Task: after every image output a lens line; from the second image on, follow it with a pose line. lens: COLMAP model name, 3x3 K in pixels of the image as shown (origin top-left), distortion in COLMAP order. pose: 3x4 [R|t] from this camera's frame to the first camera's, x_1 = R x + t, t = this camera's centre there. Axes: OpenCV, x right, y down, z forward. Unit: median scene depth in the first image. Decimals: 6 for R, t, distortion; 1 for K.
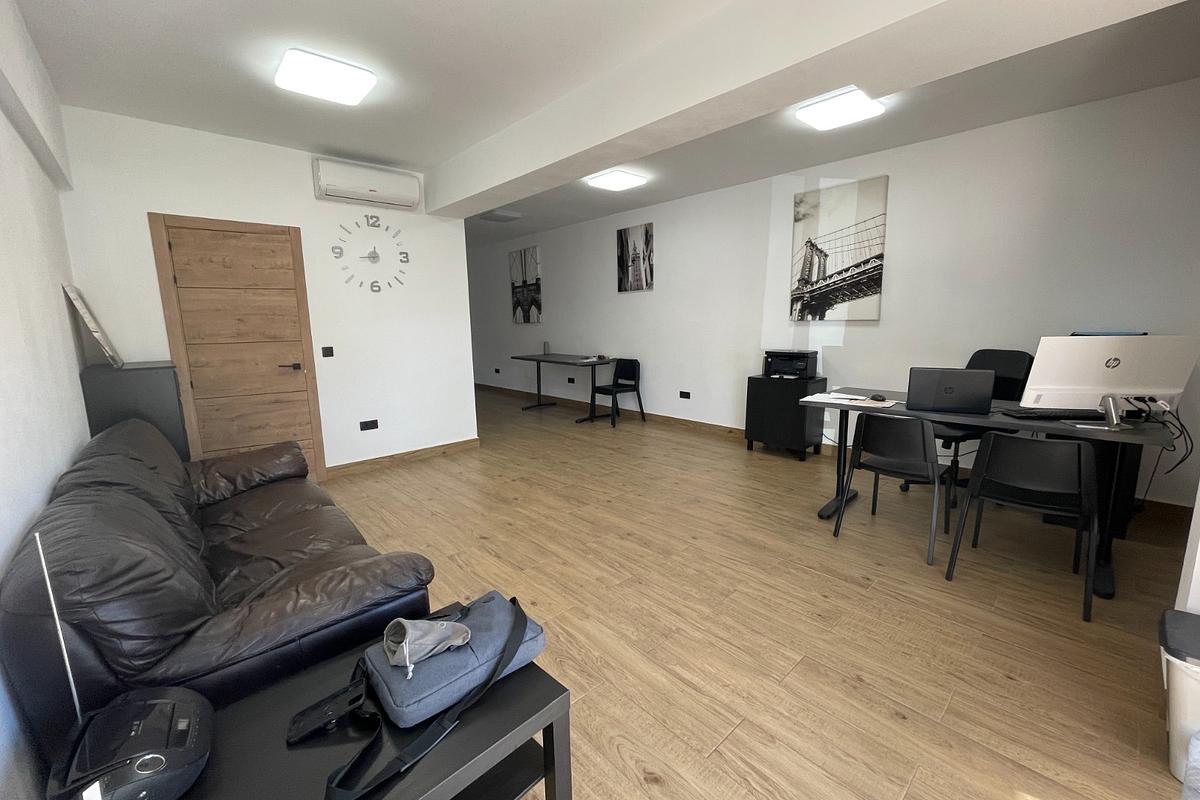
lens RADIAL K [[480.5, 0, 595.2], [0, 480.5, 399.0], [0, 0, 1]] dist [-0.003997, -0.000136]
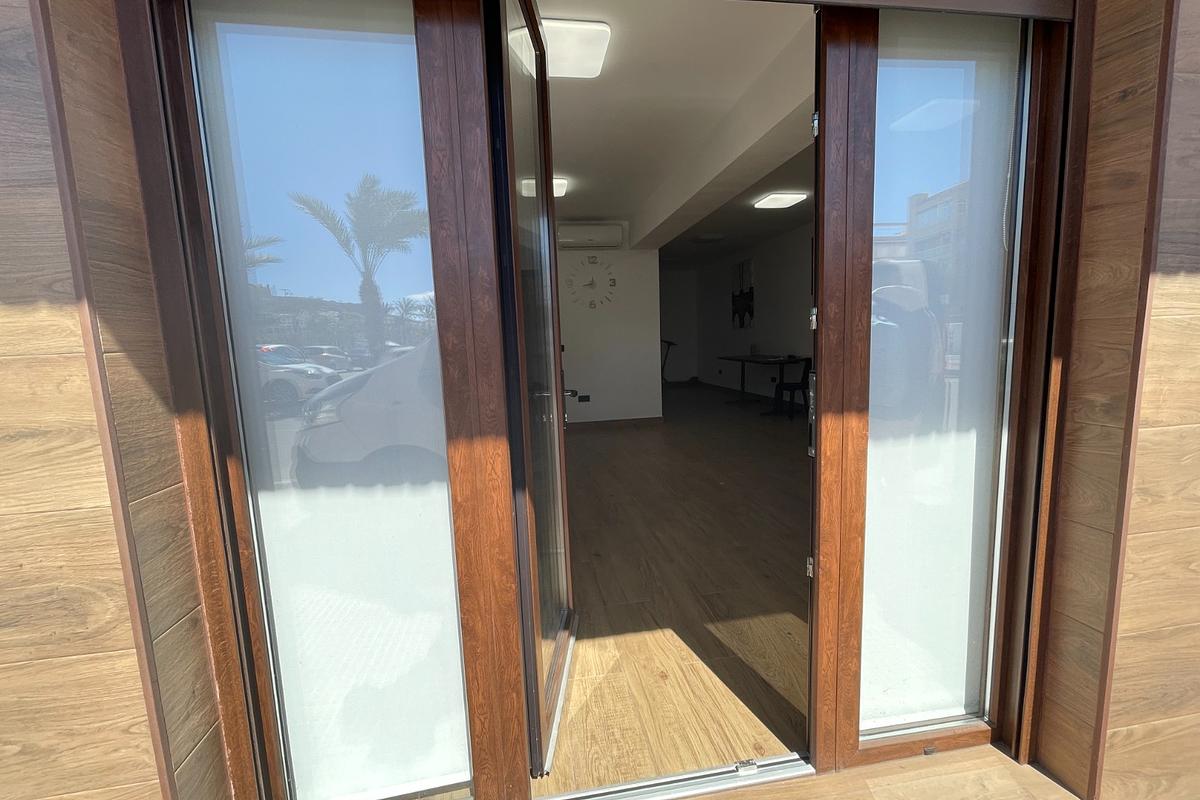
lens RADIAL K [[480.5, 0, 594.8], [0, 480.5, 398.9], [0, 0, 1]] dist [-0.003997, -0.000136]
pose [[0.829179, 0.049784, -0.556762, 0.389585], [-0.062761, 0.998020, -0.004230, 0.062058], [0.555449, 0.038450, 0.830661, -0.209642]]
